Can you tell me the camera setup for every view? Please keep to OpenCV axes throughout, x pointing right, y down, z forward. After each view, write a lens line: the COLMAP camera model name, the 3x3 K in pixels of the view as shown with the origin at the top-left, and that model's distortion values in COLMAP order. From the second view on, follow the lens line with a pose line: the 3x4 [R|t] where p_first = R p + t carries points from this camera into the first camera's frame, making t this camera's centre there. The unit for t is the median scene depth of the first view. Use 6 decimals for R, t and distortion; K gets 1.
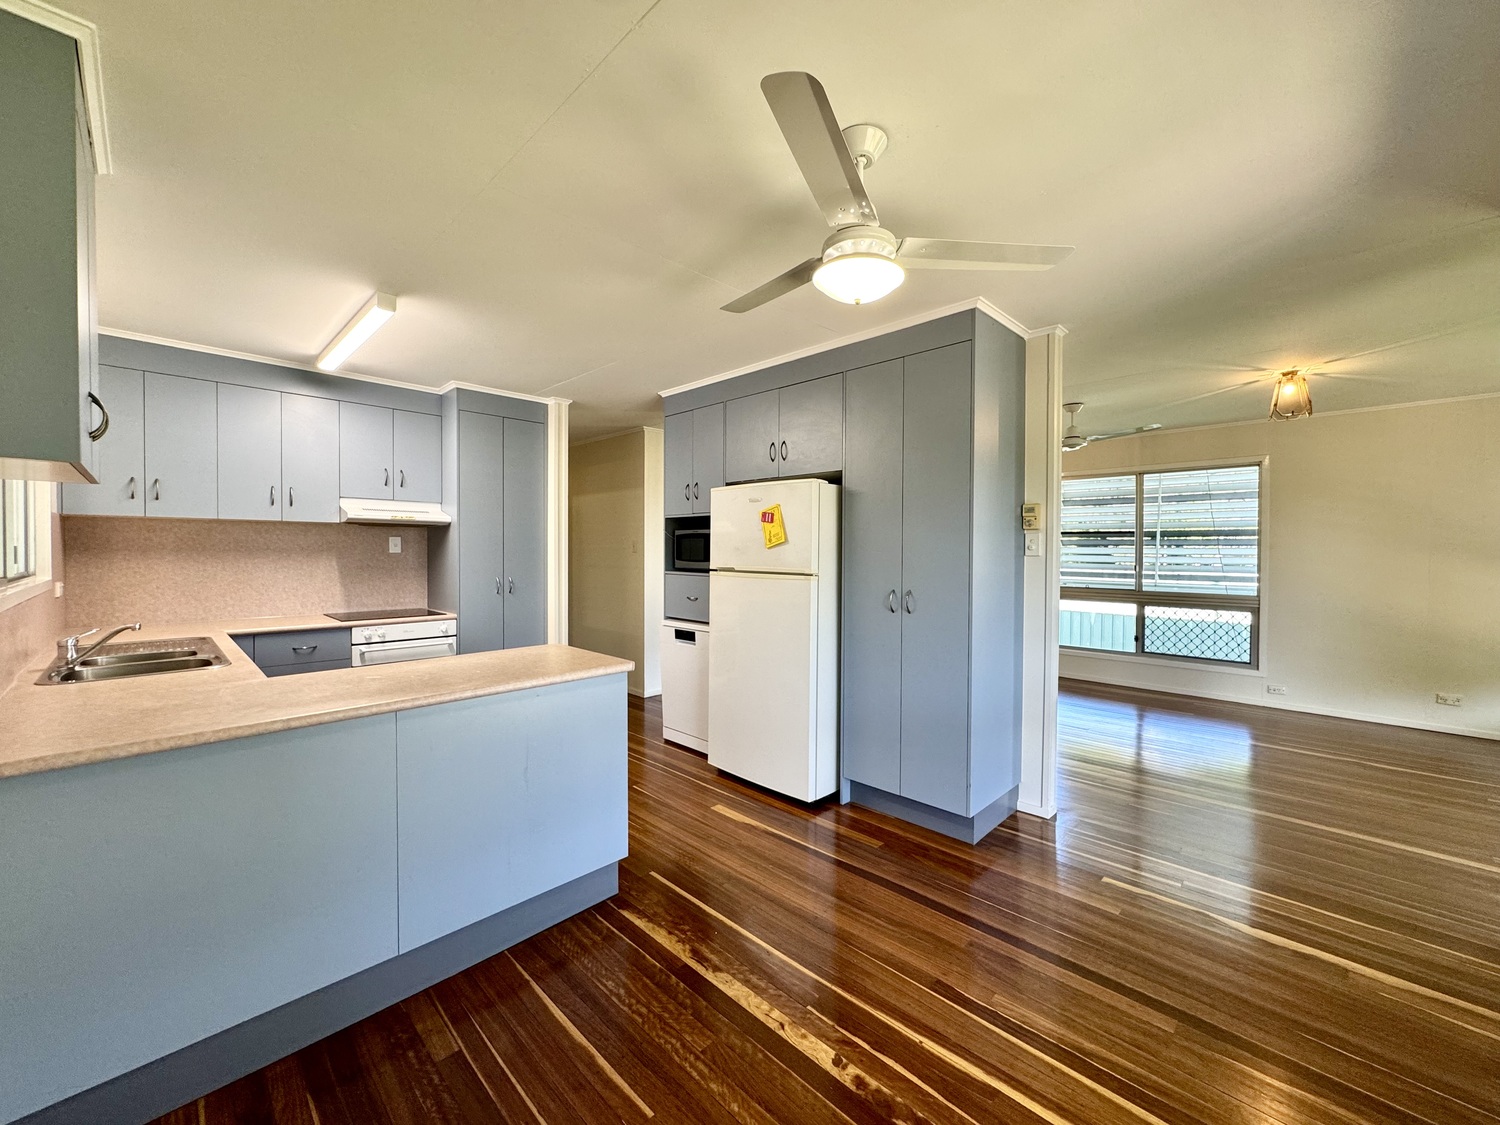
lens RADIAL K [[596.7, 0, 740.9], [0, 596.7, 558.5], [0, 0, 1]] dist [-0.001242, 0.000267]
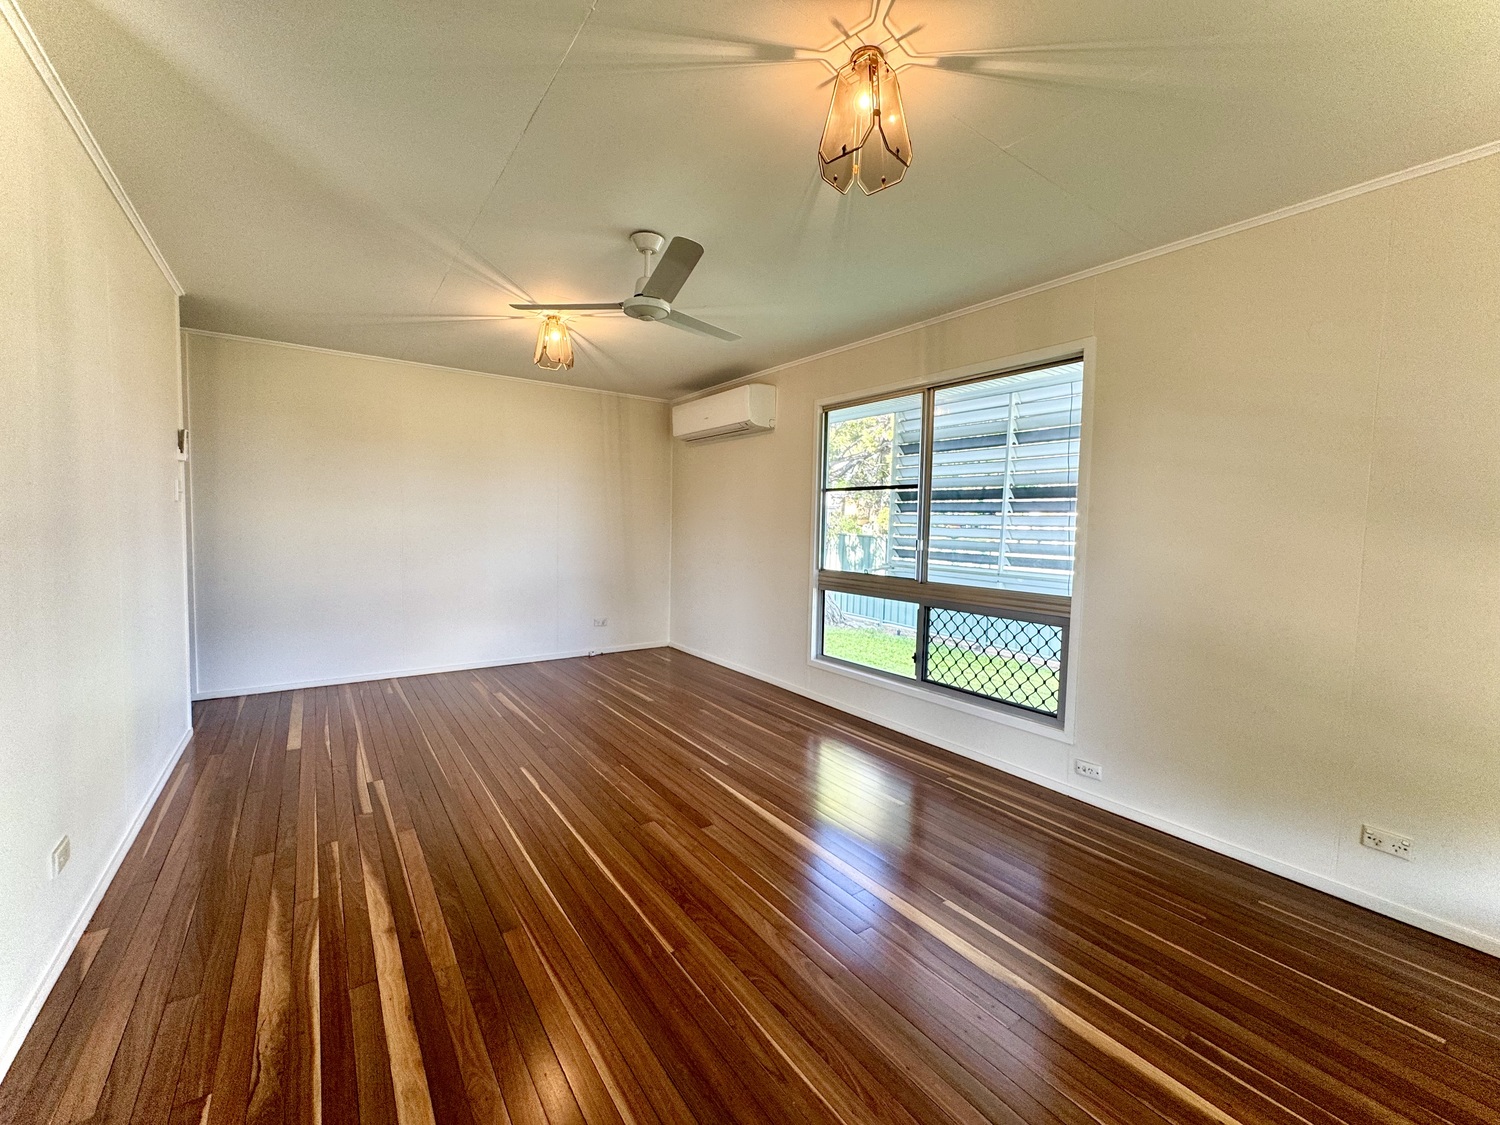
lens RADIAL K [[596.7, 0, 753.3], [0, 596.7, 546.4], [0, 0, 1]] dist [-0.001242, 0.000267]
pose [[0.988843, 0.027320, -0.146434, 0.596350], [-0.024348, 0.999460, 0.022049, 0.009164], [0.146958, -0.018238, 0.988975, 0.371041]]
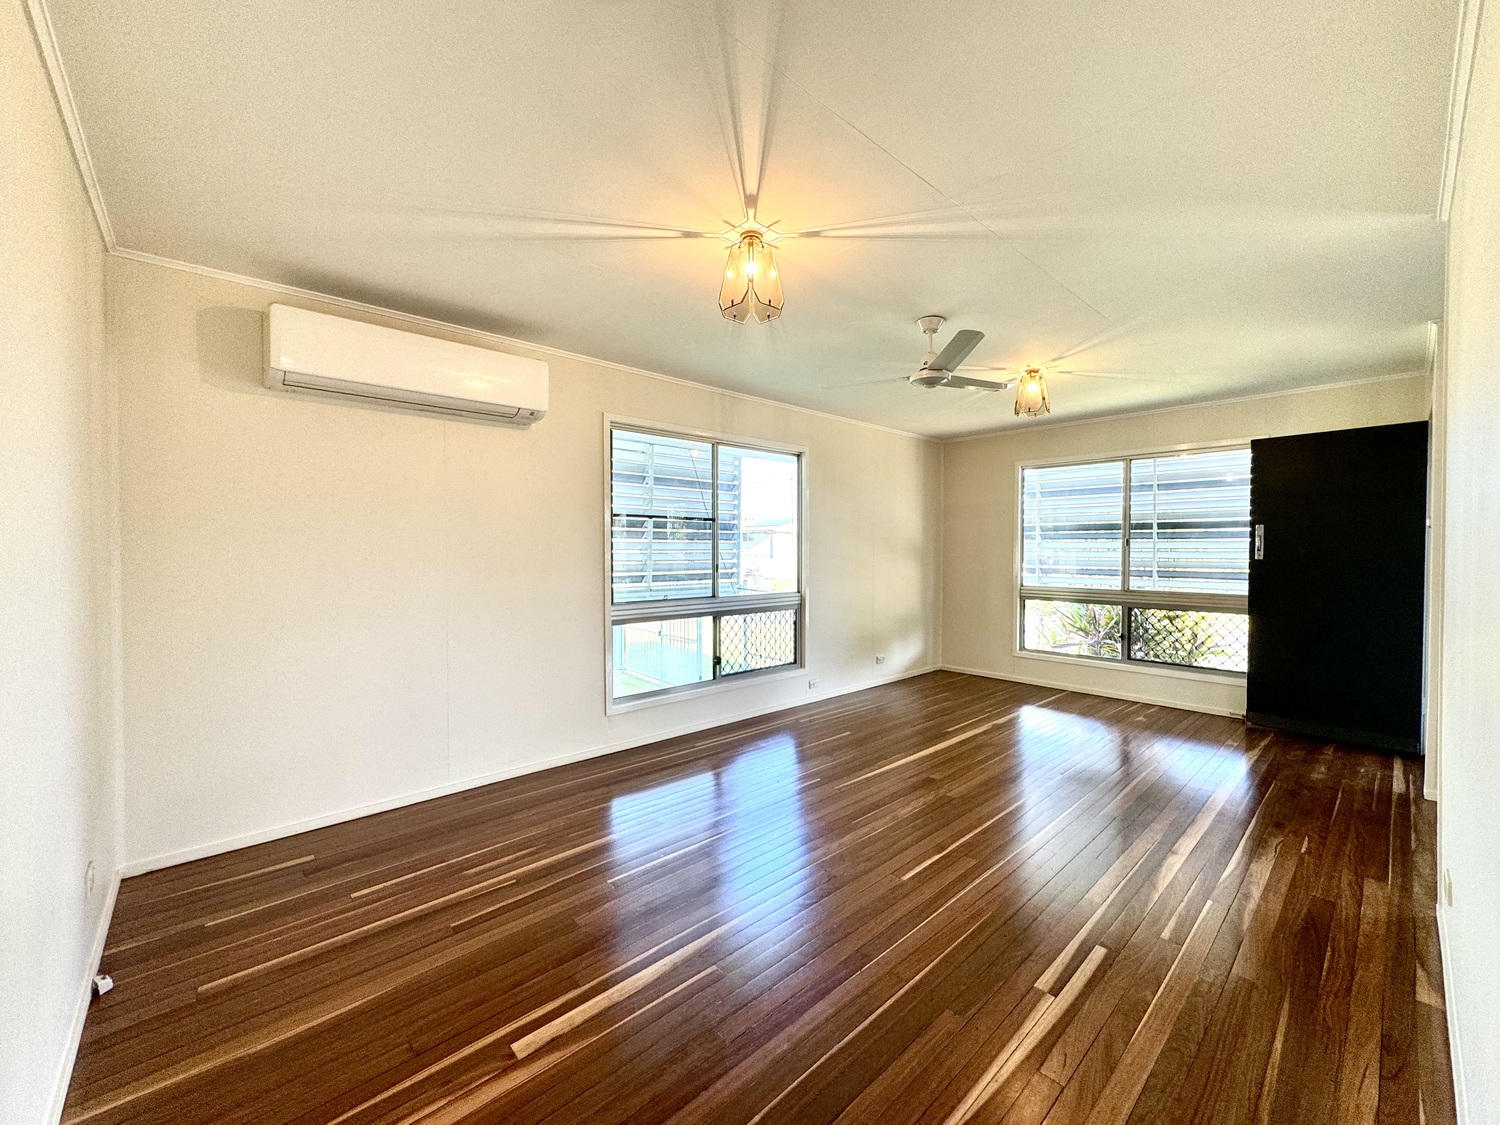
lens RADIAL K [[596.7, 0, 745.1], [0, 596.7, 555.9], [0, 0, 1]] dist [-0.001242, 0.000267]
pose [[0.047939, -0.011534, 0.998784, -0.092616], [0.015968, 0.999814, 0.010780, -0.006131], [-0.998723, 0.015432, 0.048114, 0.947471]]
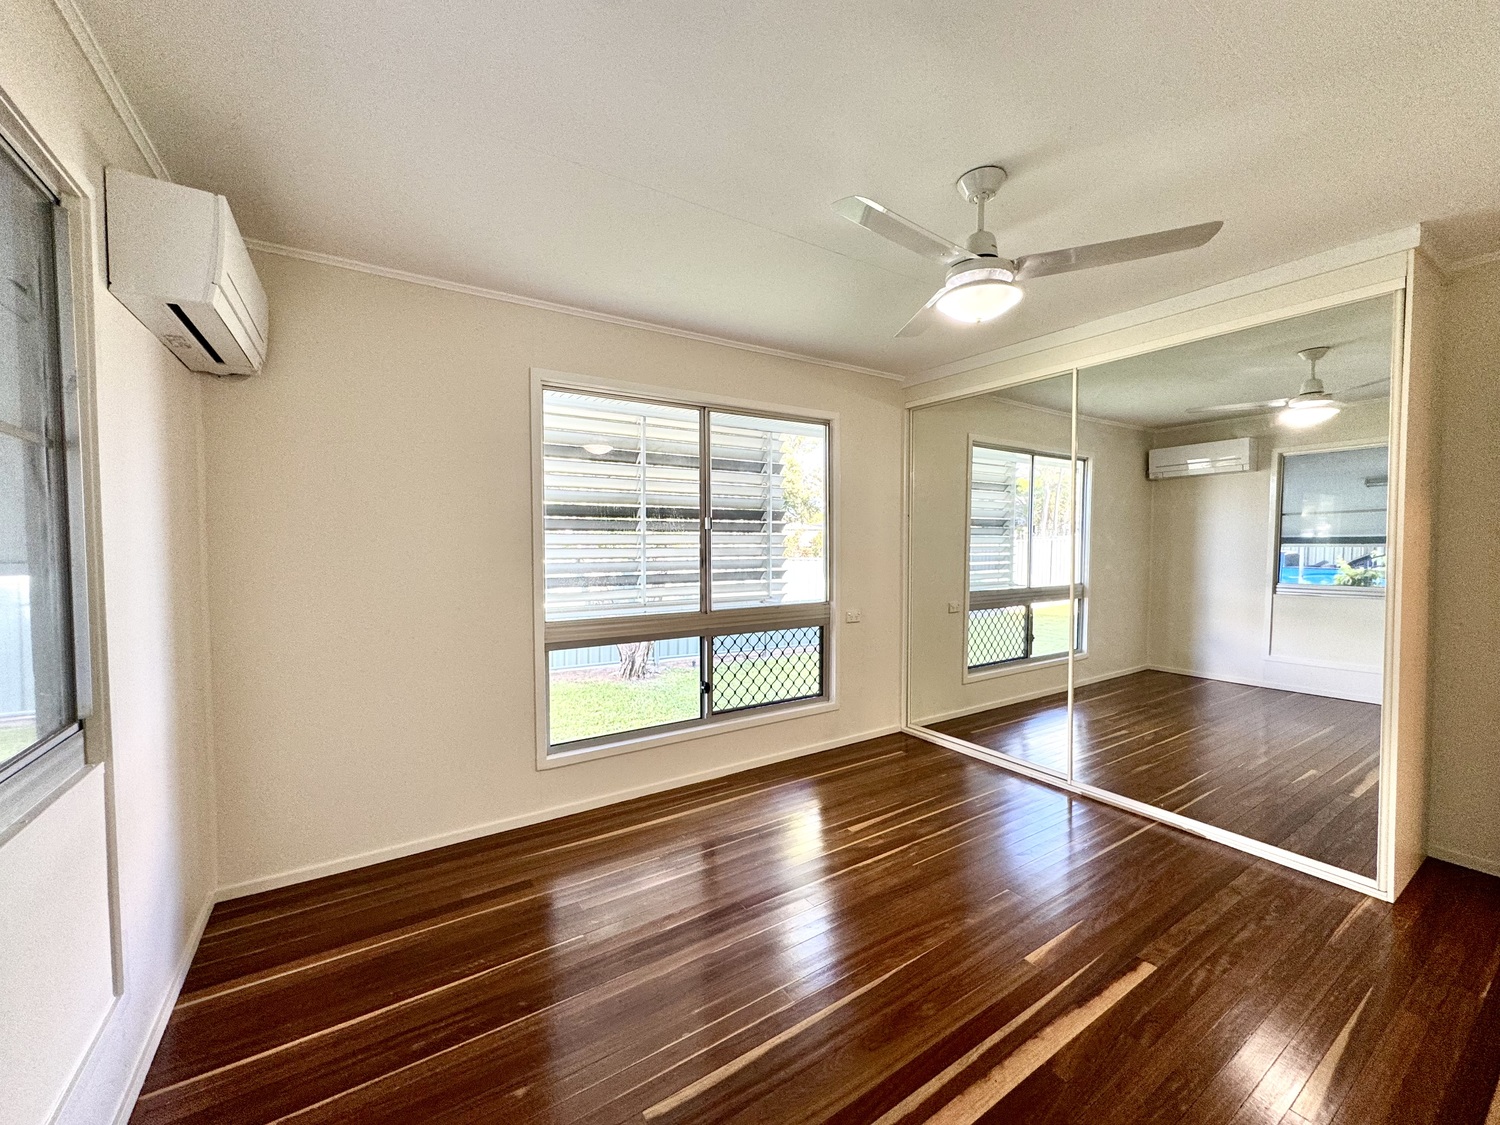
lens RADIAL K [[596.7, 0, 750.7], [0, 596.7, 547.1], [0, 0, 1]] dist [-0.001242, 0.000267]
pose [[0.214192, -0.022467, 0.976533, 0.112507], [0.006800, 0.999746, 0.021510, -0.020541], [-0.976768, 0.002033, 0.214290, 0.851378]]
